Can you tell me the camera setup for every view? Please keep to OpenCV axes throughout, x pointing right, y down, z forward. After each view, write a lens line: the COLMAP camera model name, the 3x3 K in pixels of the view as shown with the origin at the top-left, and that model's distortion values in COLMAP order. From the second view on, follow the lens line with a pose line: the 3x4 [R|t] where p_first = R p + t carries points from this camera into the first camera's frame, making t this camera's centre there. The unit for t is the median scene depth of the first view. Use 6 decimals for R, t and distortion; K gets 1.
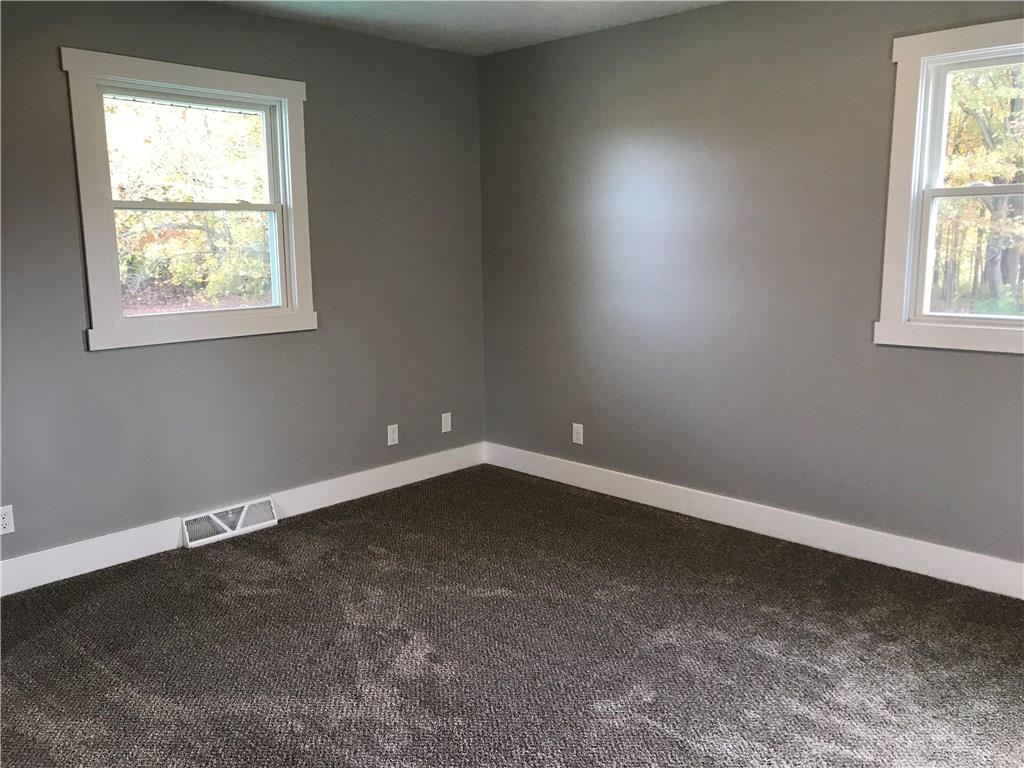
lens RADIAL K [[832.9, 0, 509.4], [0, 832.9, 385.4], [0, 0, 1]] dist [0.017179, -0.005758]
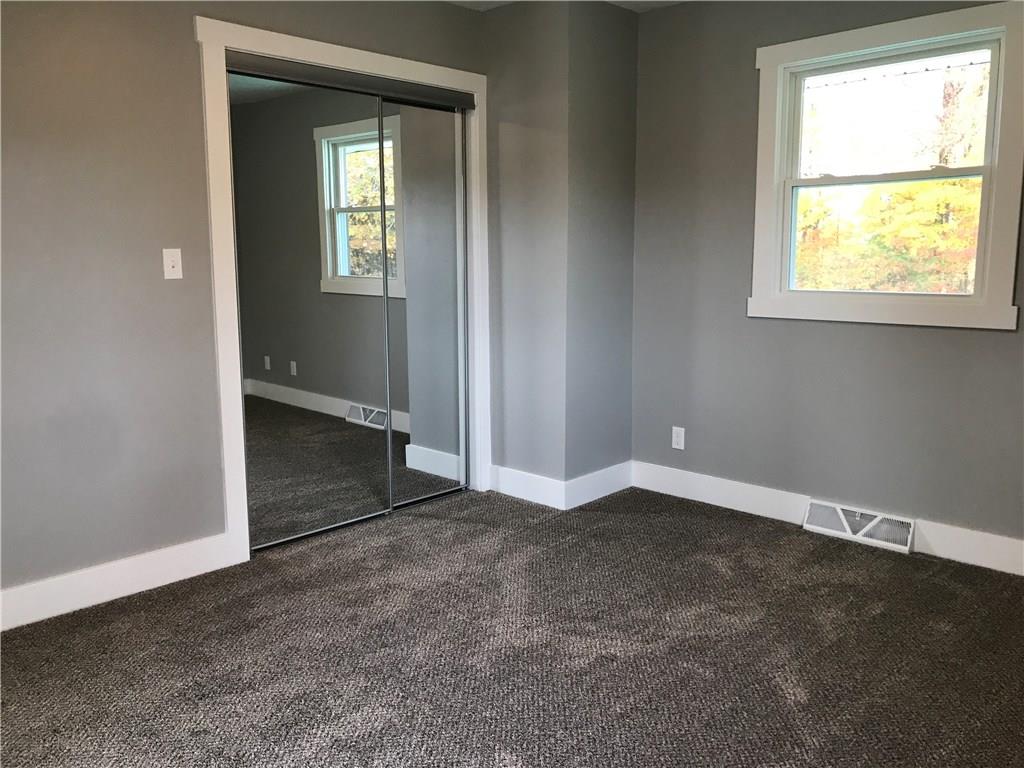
lens RADIAL K [[832.9, 0, 506.8], [0, 832.9, 382.7], [0, 0, 1]] dist [0.017179, -0.005758]
pose [[0.008643, 0.164021, -0.986419, 0.556609], [-0.173596, 0.971723, 0.160056, -0.069568], [0.984779, 0.169855, 0.036872, 0.588130]]
